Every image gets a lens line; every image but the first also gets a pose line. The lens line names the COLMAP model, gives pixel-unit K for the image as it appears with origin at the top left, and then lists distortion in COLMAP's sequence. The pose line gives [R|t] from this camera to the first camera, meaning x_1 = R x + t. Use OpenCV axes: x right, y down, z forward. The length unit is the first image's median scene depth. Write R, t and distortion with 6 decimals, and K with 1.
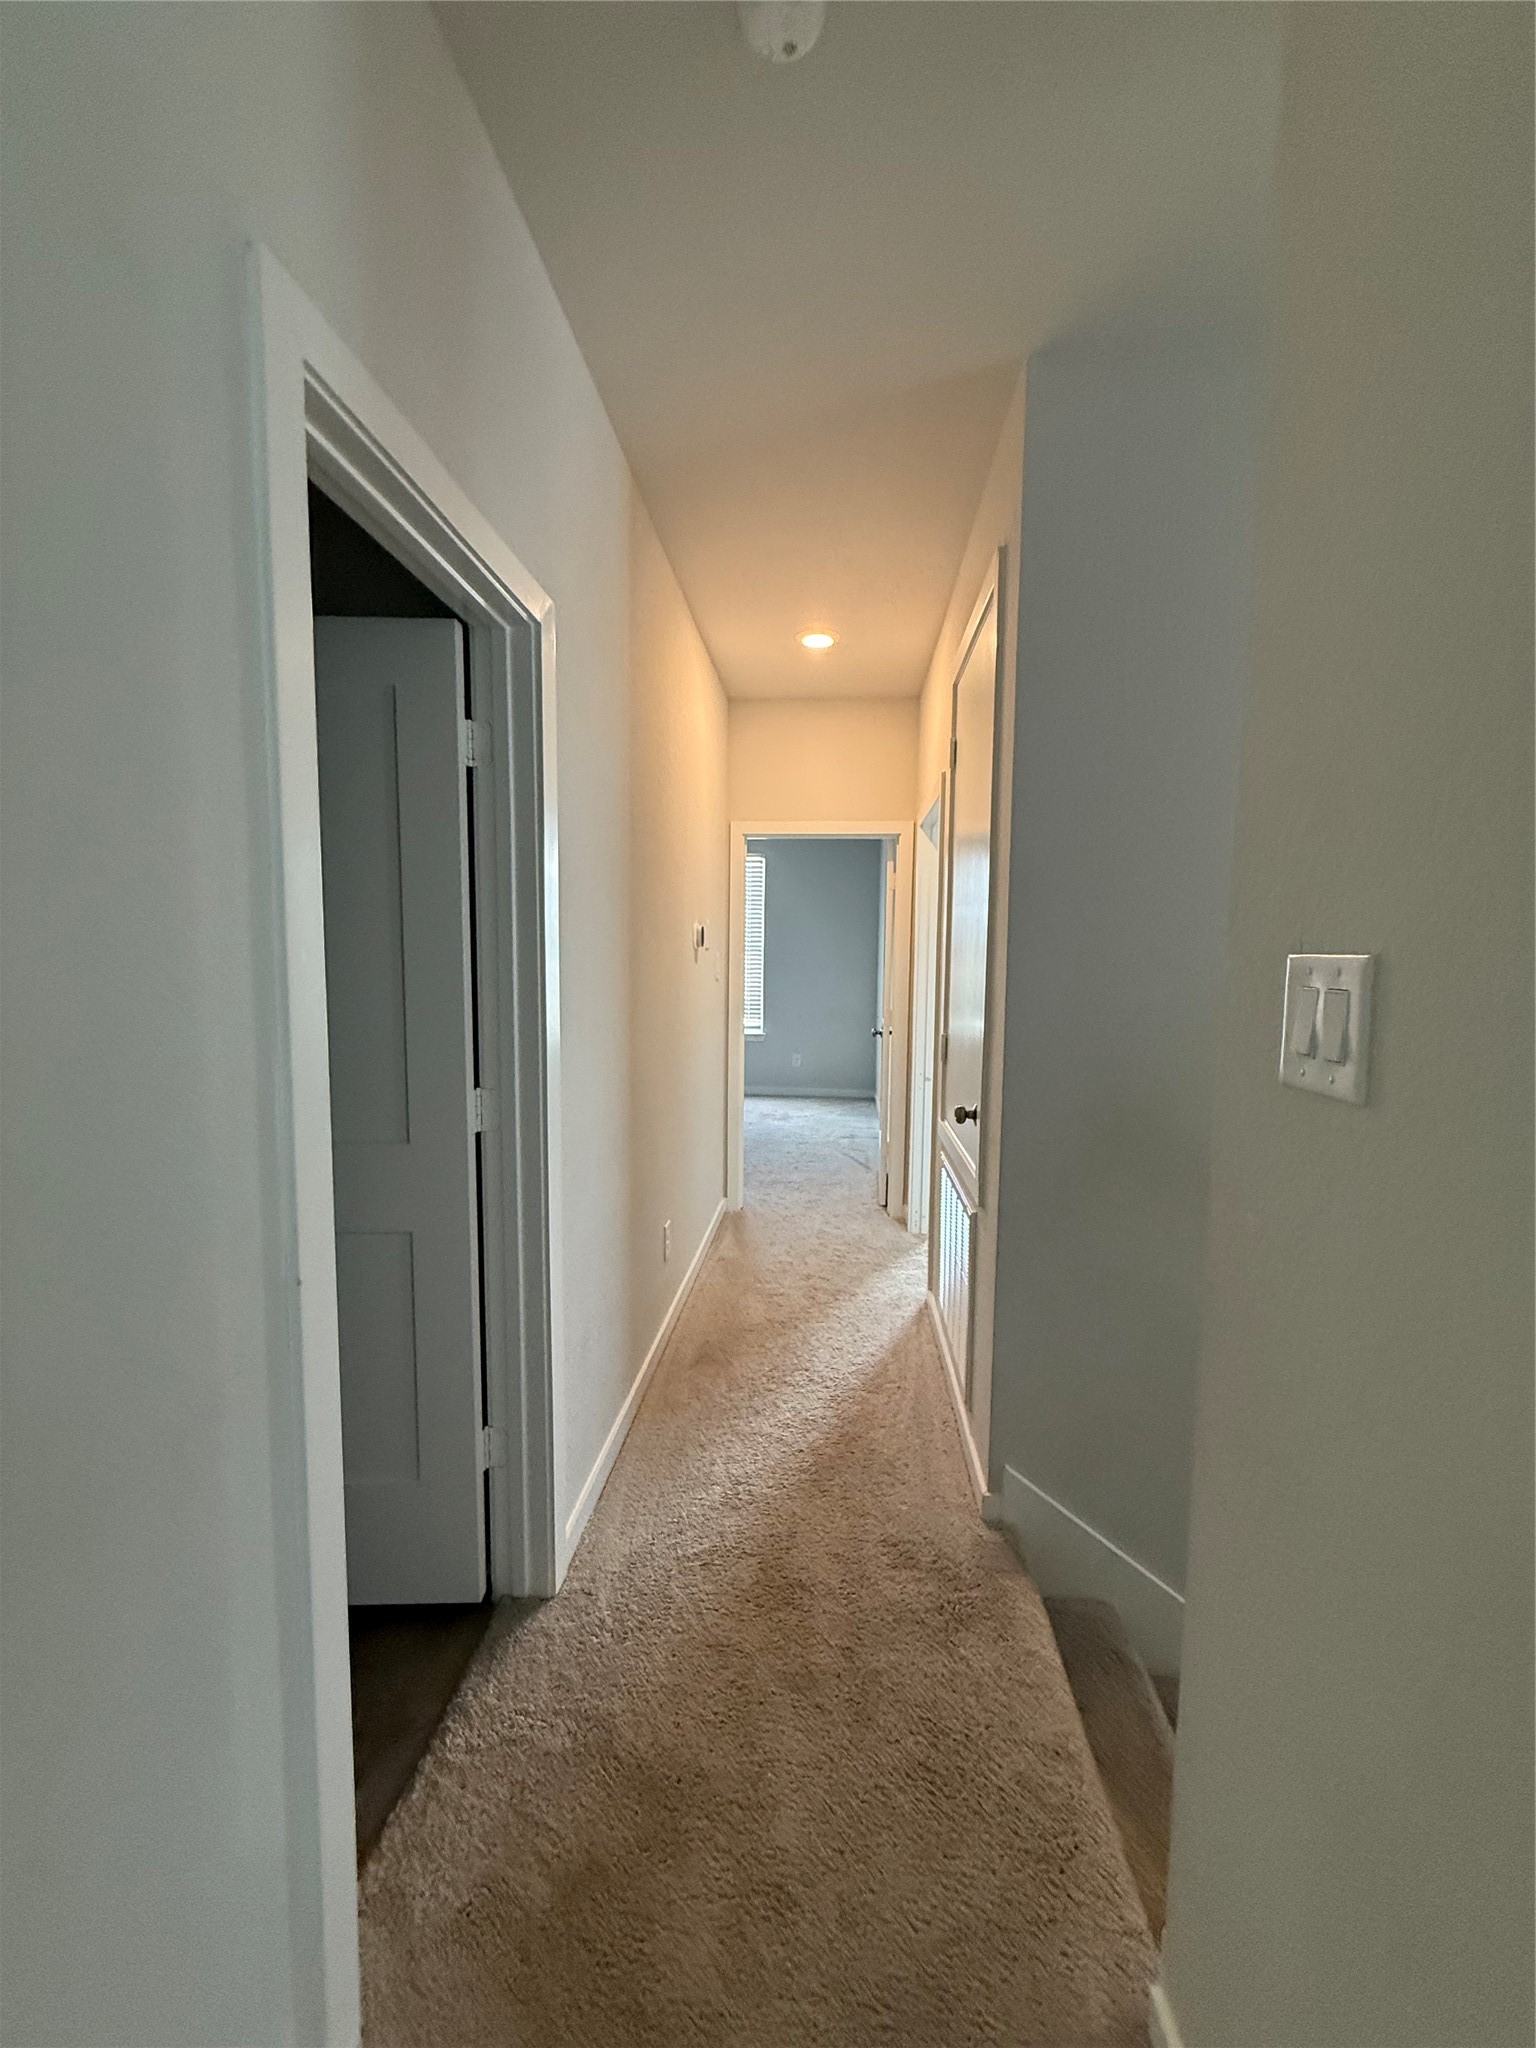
lens RADIAL K [[821.0, 0, 769.2], [0, 821.0, 1019.0], [0, 0, 1]] dist [0.000269, -0.000347]
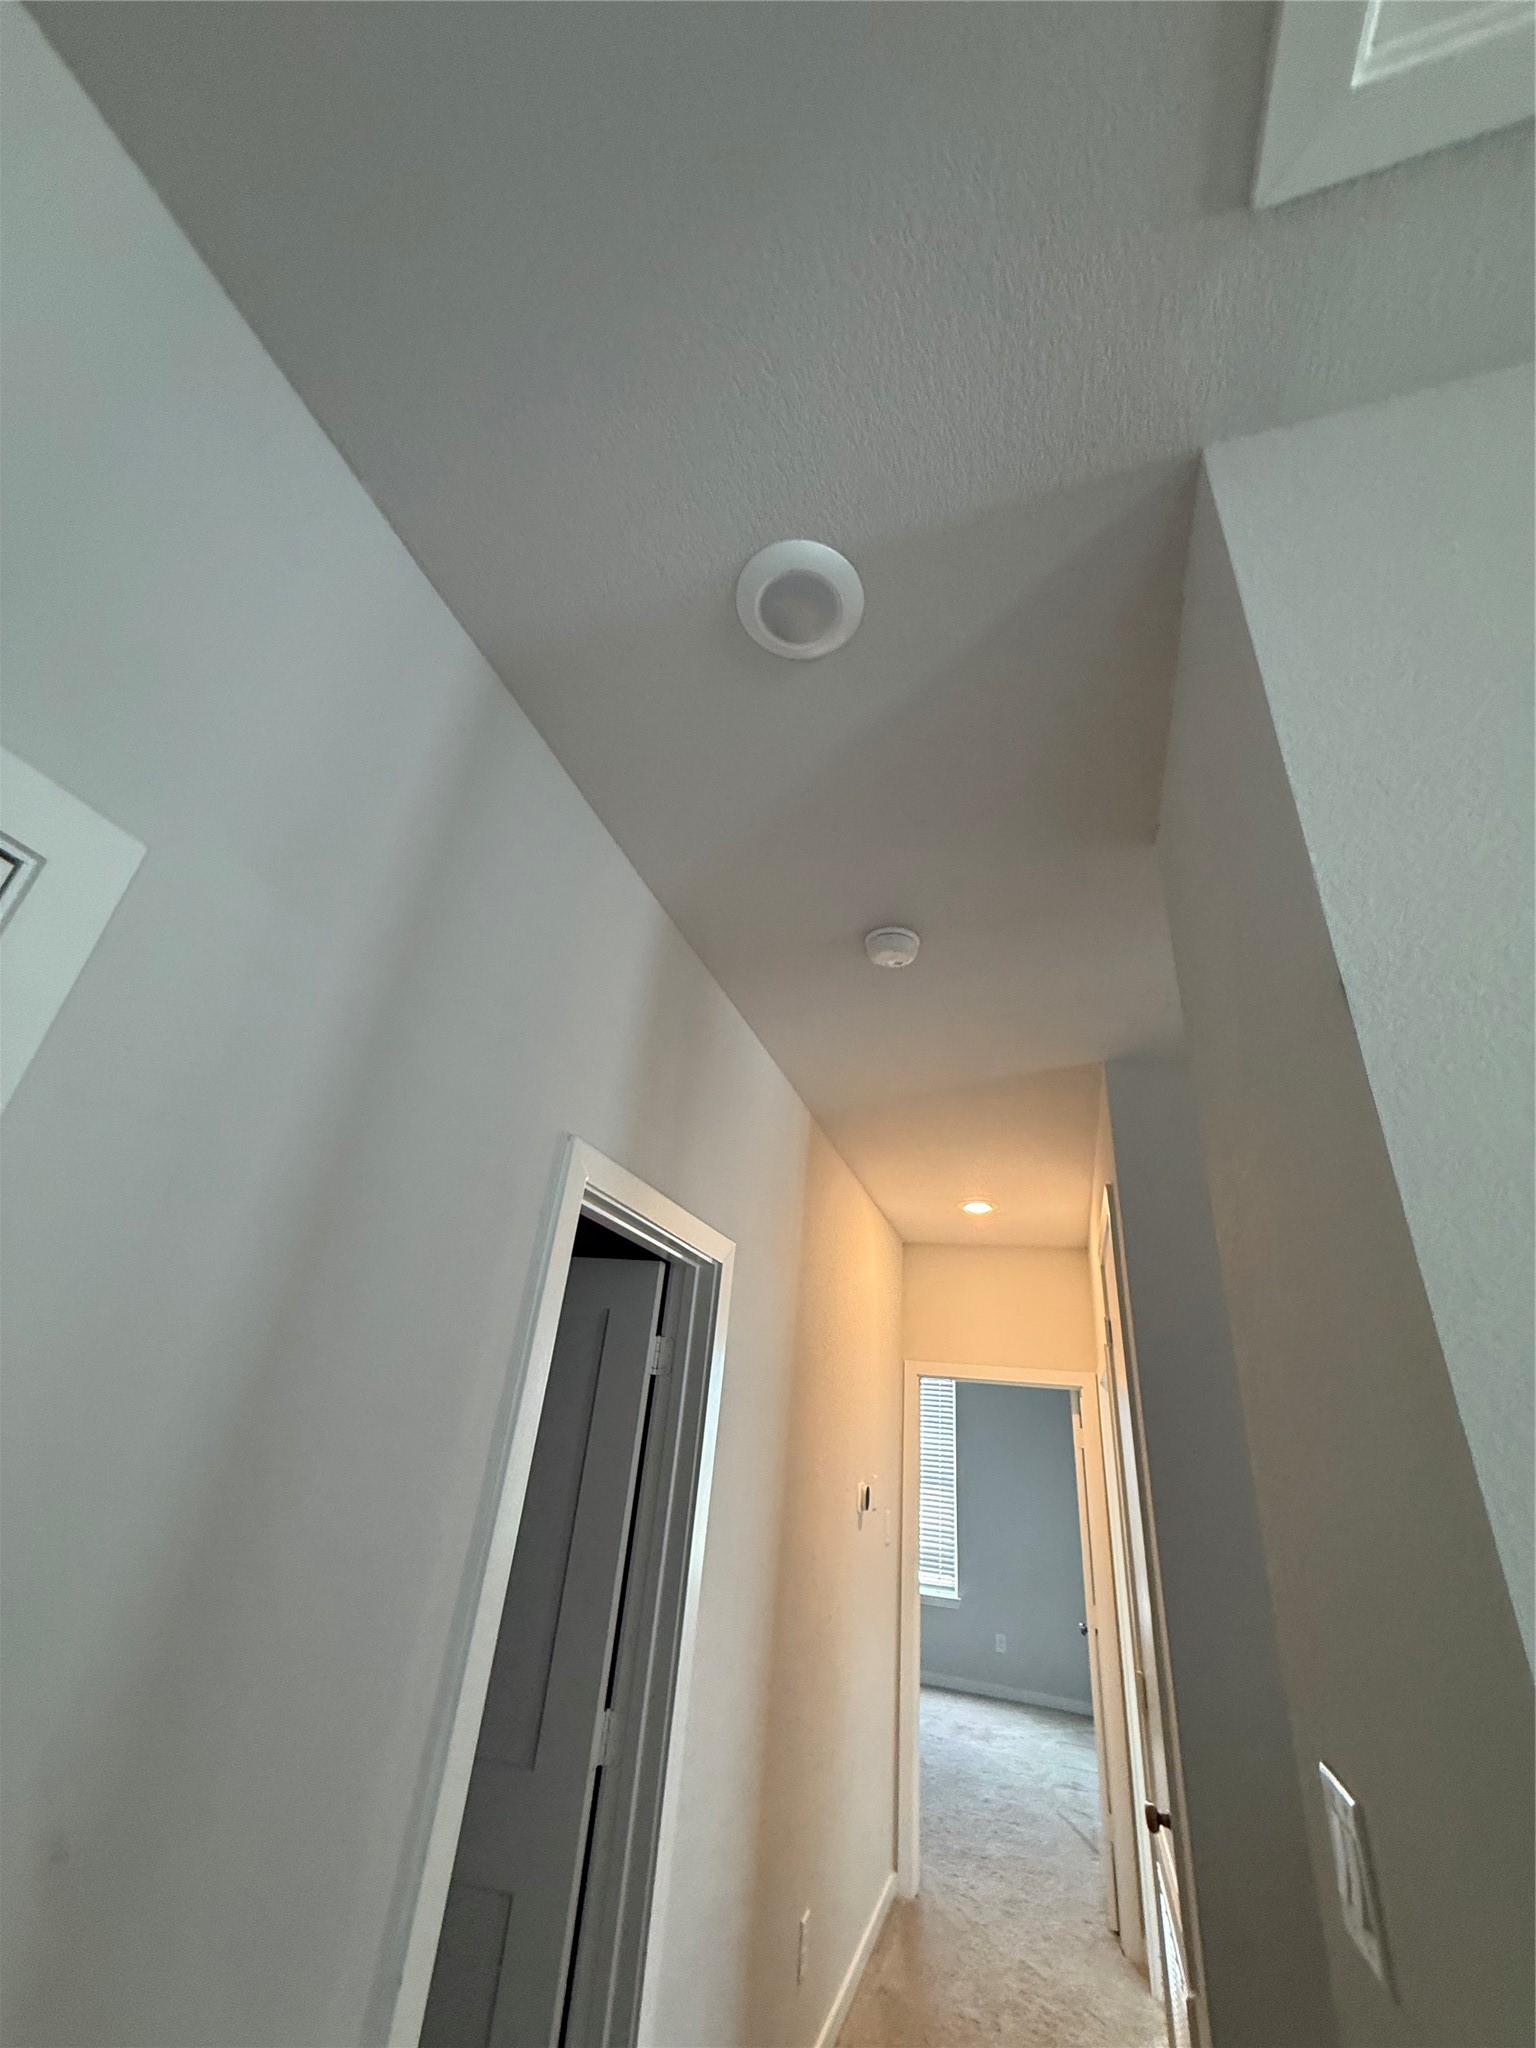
lens RADIAL K [[821.0, 0, 769.2], [0, 821.0, 1019.0], [0, 0, 1]] dist [0.000269, -0.000347]
pose [[0.972200, -0.032100, -0.231941, 0.040671], [-0.097464, 0.845192, -0.525501, -0.048619], [0.212904, 0.533499, 0.818567, -0.097268]]
